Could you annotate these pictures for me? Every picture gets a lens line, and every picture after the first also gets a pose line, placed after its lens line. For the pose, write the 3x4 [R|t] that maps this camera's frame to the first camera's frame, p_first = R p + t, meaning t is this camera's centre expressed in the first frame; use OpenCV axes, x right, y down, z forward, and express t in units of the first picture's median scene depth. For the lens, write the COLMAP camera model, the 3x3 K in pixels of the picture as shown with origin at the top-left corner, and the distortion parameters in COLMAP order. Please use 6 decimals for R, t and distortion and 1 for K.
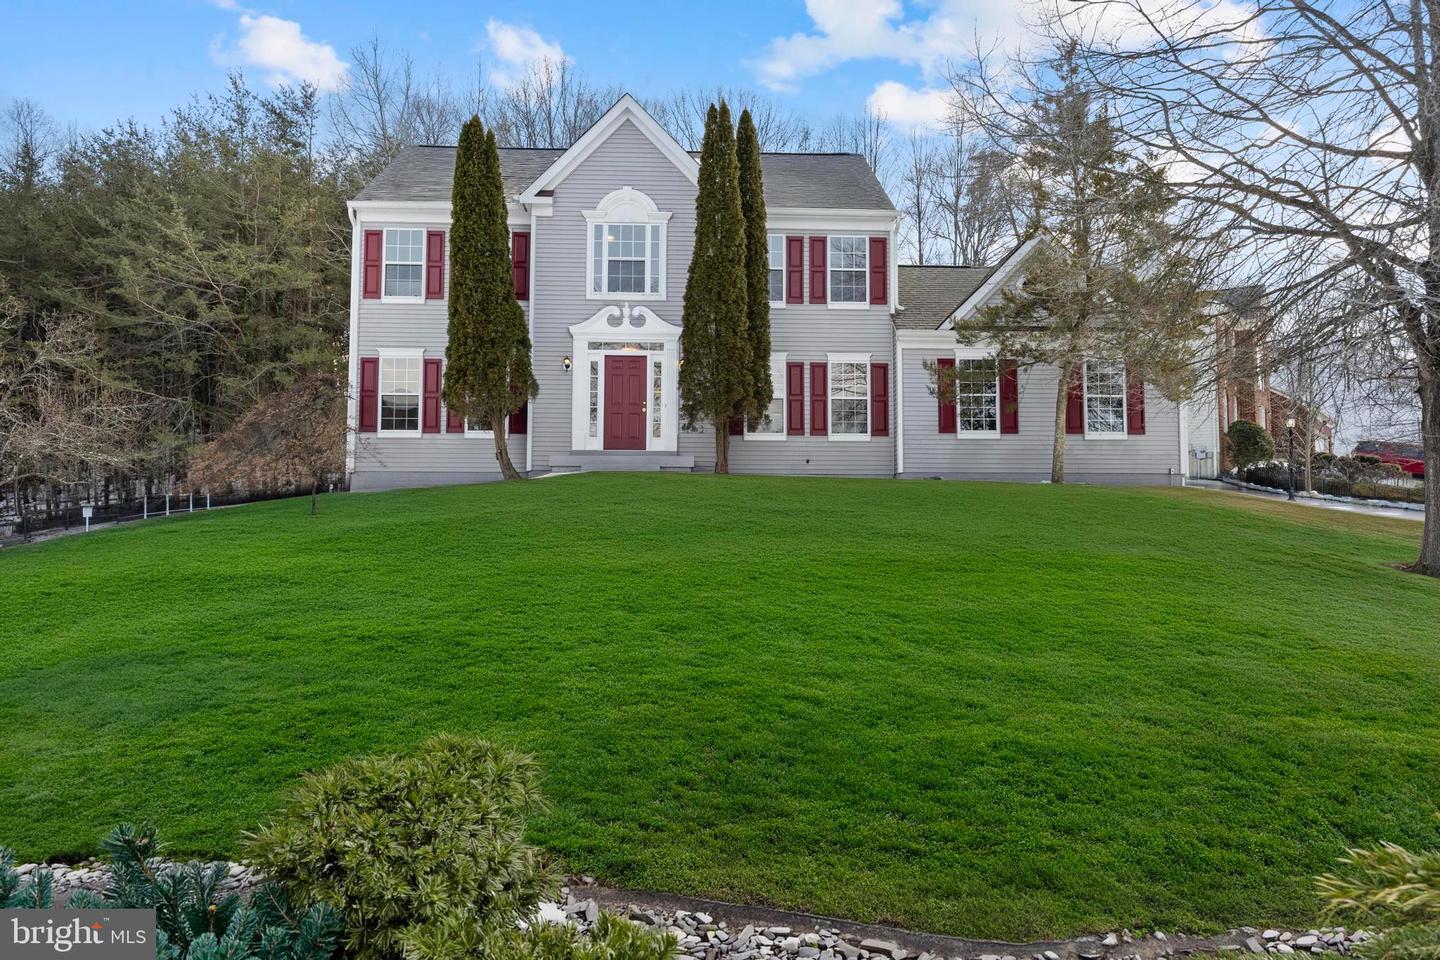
lens RADIAL K [[836.2, 0, 720.1], [0, 836.2, 482.7], [0, 0, 1]] dist [0.004918, 0.000138]
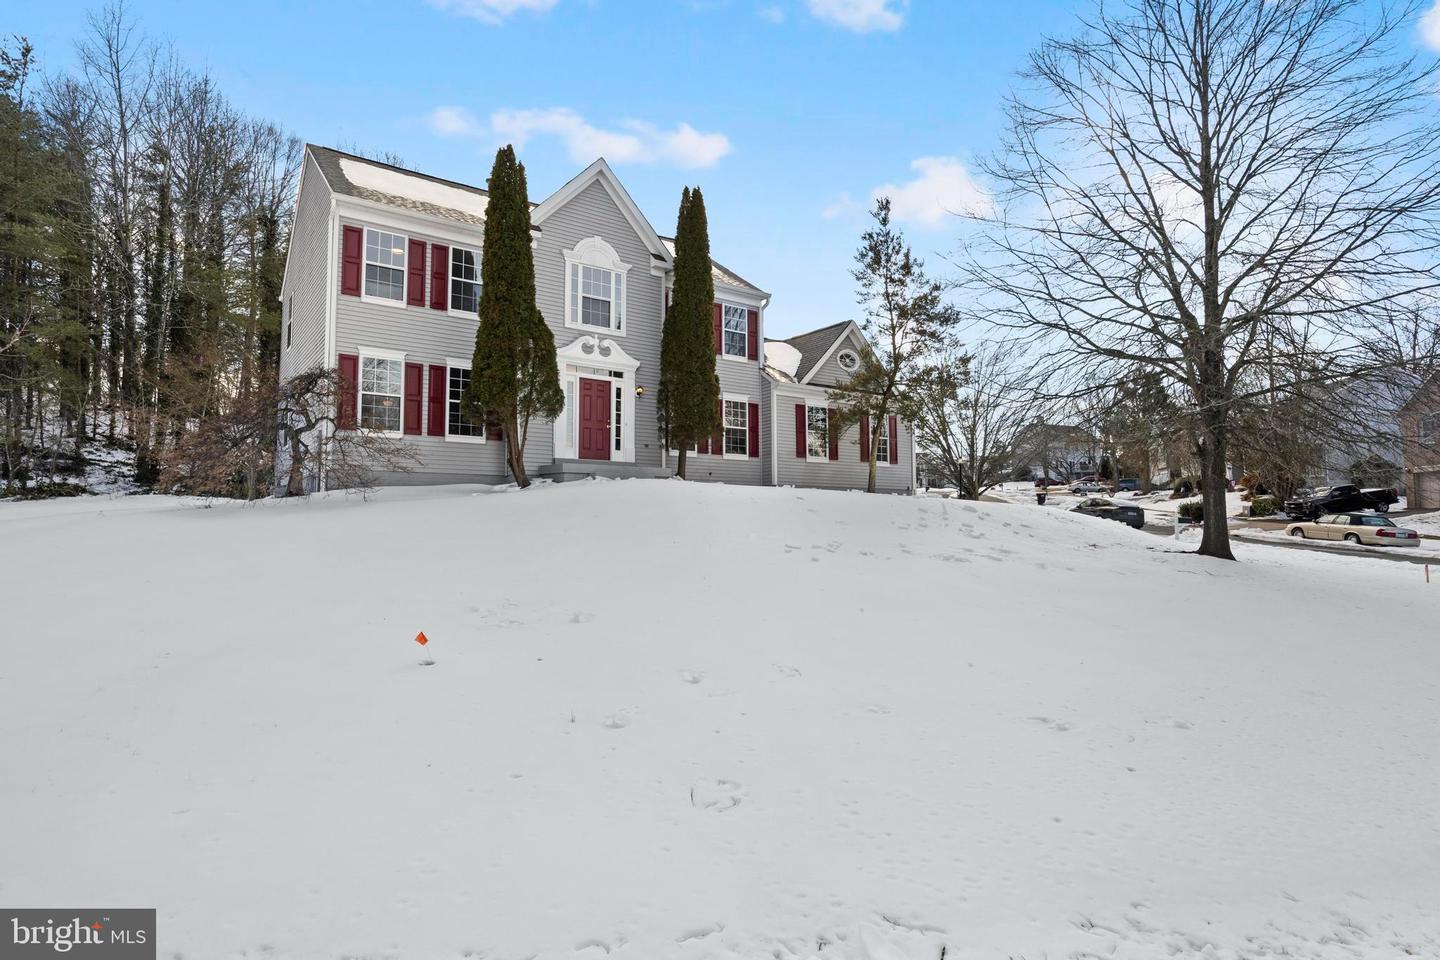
lens RADIAL K [[779.4, 0, 721.1], [0, 779.4, 479.1], [0, 0, 1]] dist [-0.003502, -0.000109]
pose [[0.836466, 0.031150, 0.547132, -0.557564], [-0.028838, 0.999502, -0.012817, -0.003394], [-0.547259, -0.005057, 0.836948, -0.013824]]
